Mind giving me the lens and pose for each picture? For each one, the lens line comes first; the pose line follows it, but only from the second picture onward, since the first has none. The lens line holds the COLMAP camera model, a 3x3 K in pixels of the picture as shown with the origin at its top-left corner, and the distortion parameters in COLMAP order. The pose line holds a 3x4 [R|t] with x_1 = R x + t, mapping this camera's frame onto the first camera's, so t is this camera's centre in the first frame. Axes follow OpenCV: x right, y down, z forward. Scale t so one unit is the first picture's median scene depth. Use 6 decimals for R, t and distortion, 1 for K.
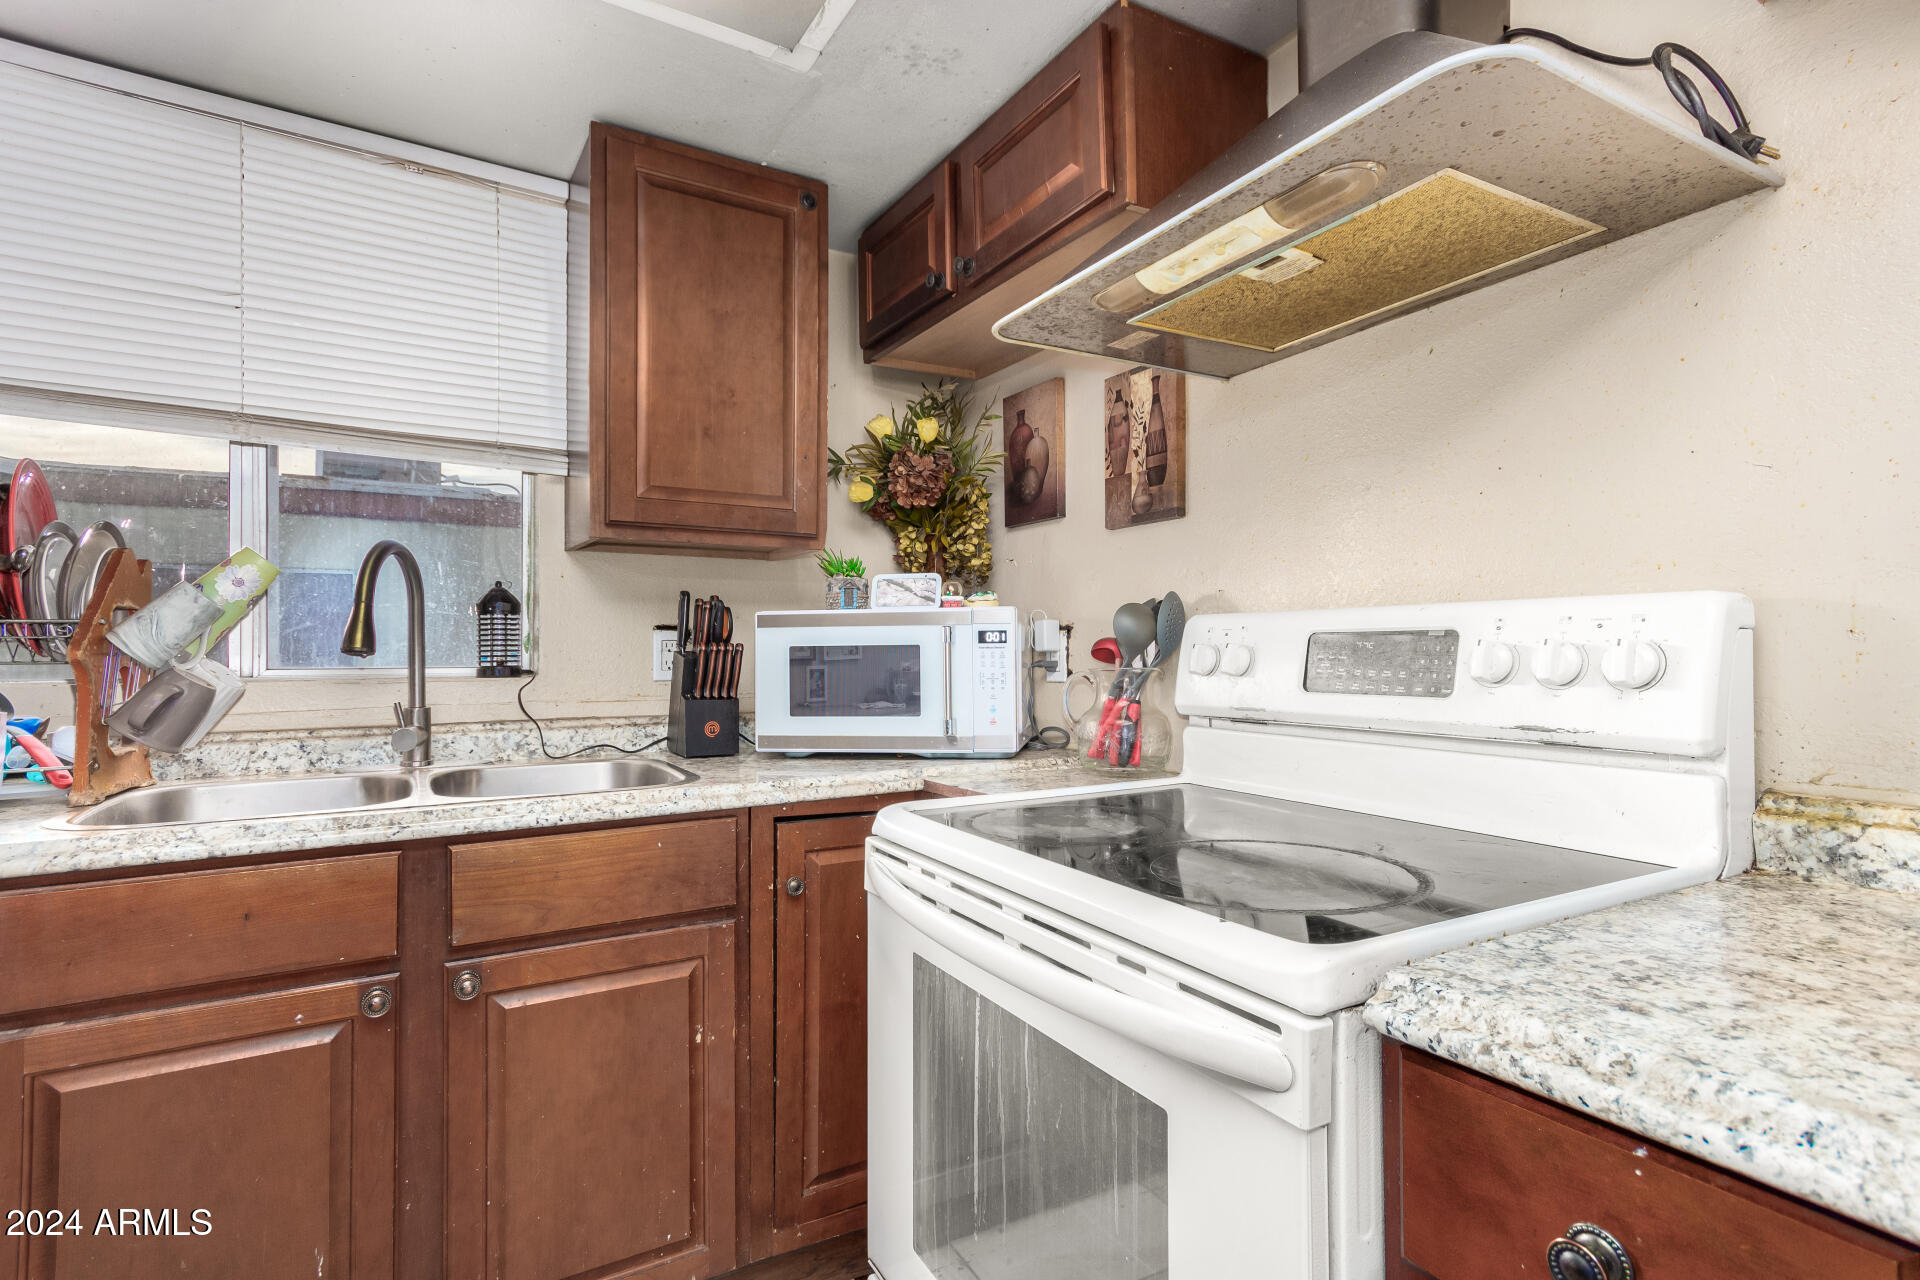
lens RADIAL K [[910.7, 0, 966.1], [0, 910.7, 653.4], [0, 0, 1]] dist [-0.003157, 0.011148]
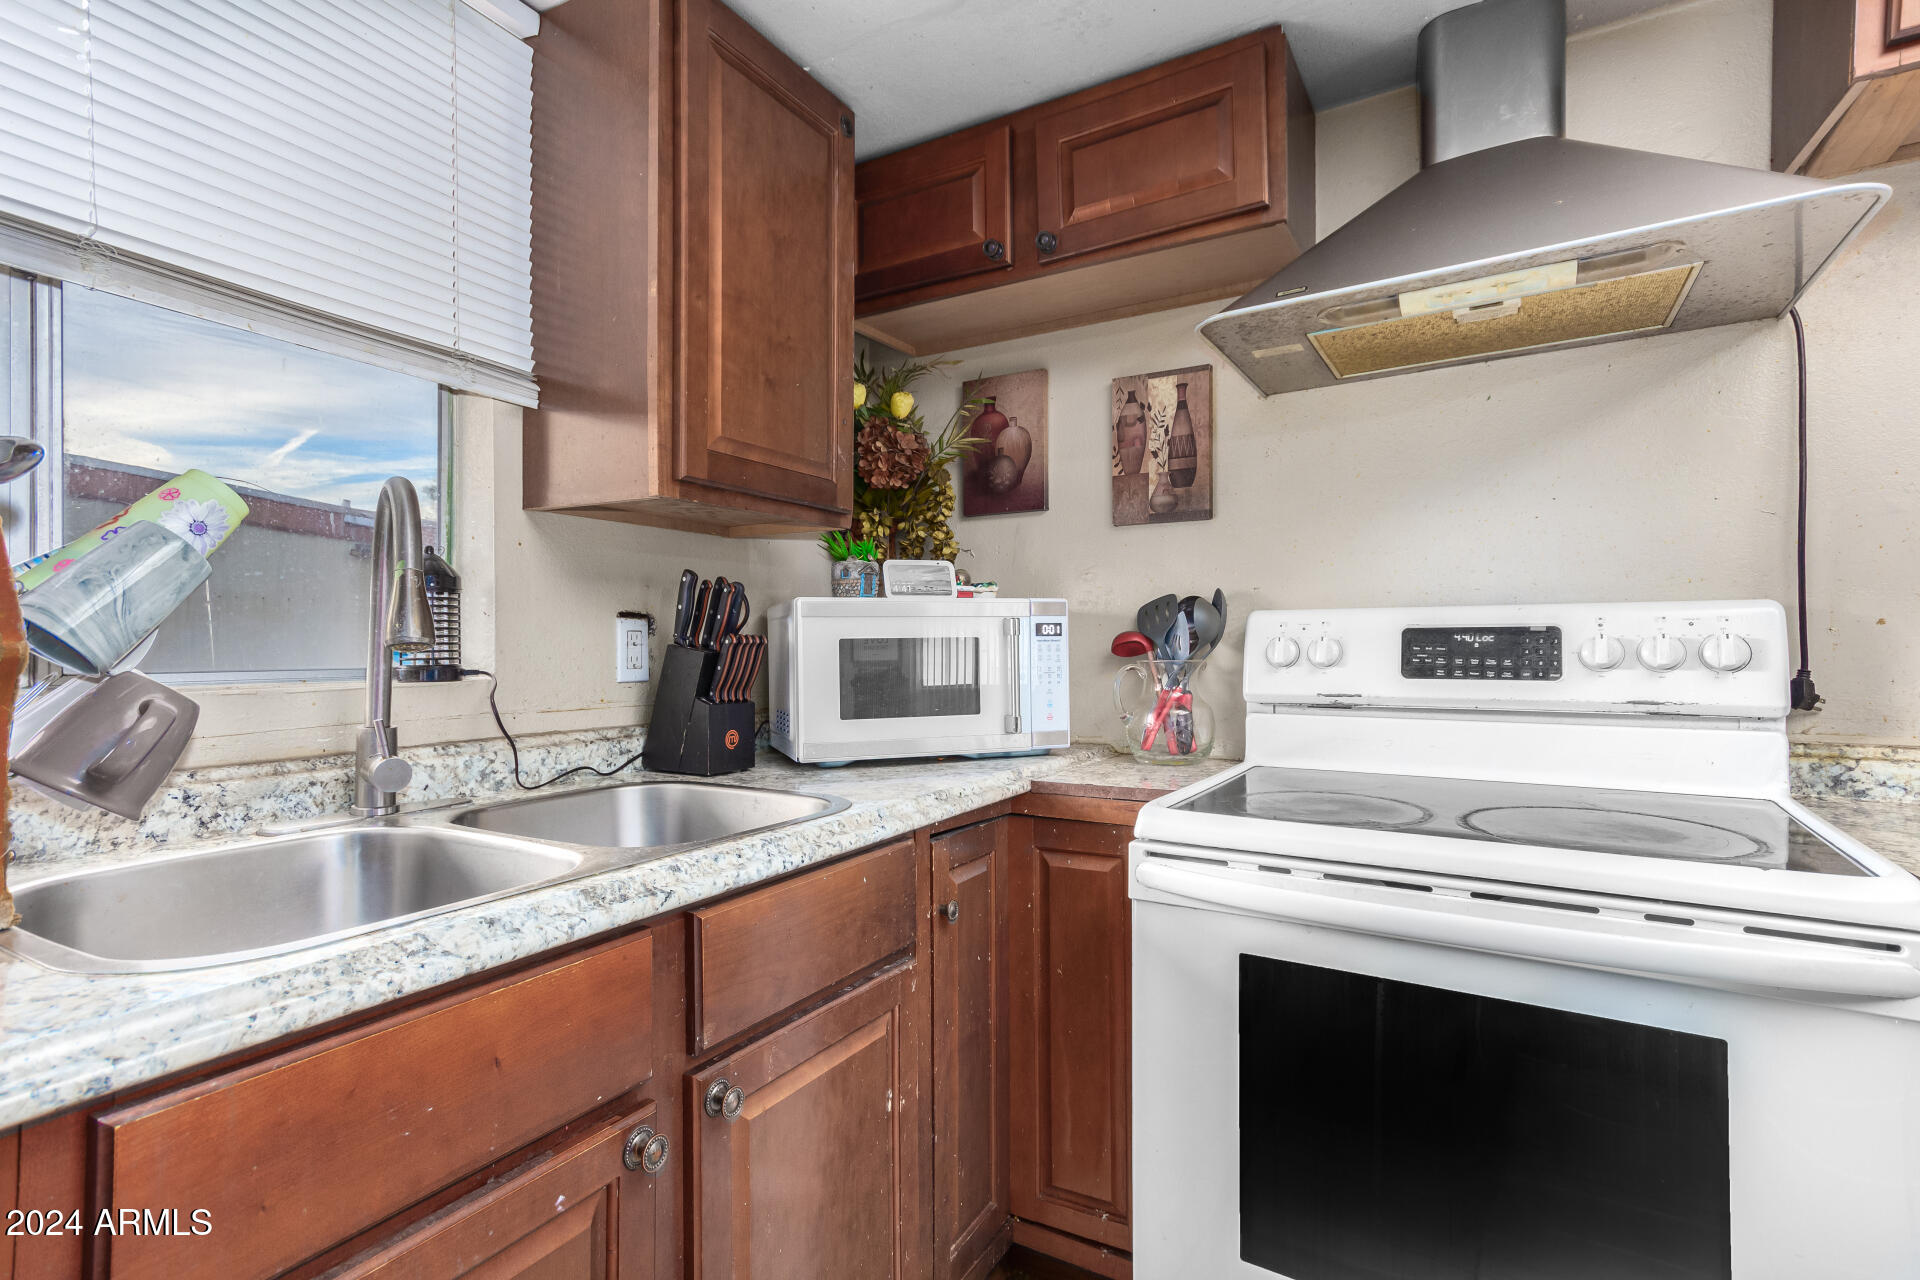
lens RADIAL K [[910.7, 0, 966.1], [0, 910.7, 653.4], [0, 0, 1]] dist [-0.003157, 0.011148]
pose [[0.882614, -0.004596, 0.470076, -0.517838], [0.002445, 0.999984, 0.005185, 0.001961], [-0.470092, -0.003426, 0.882611, 0.189828]]
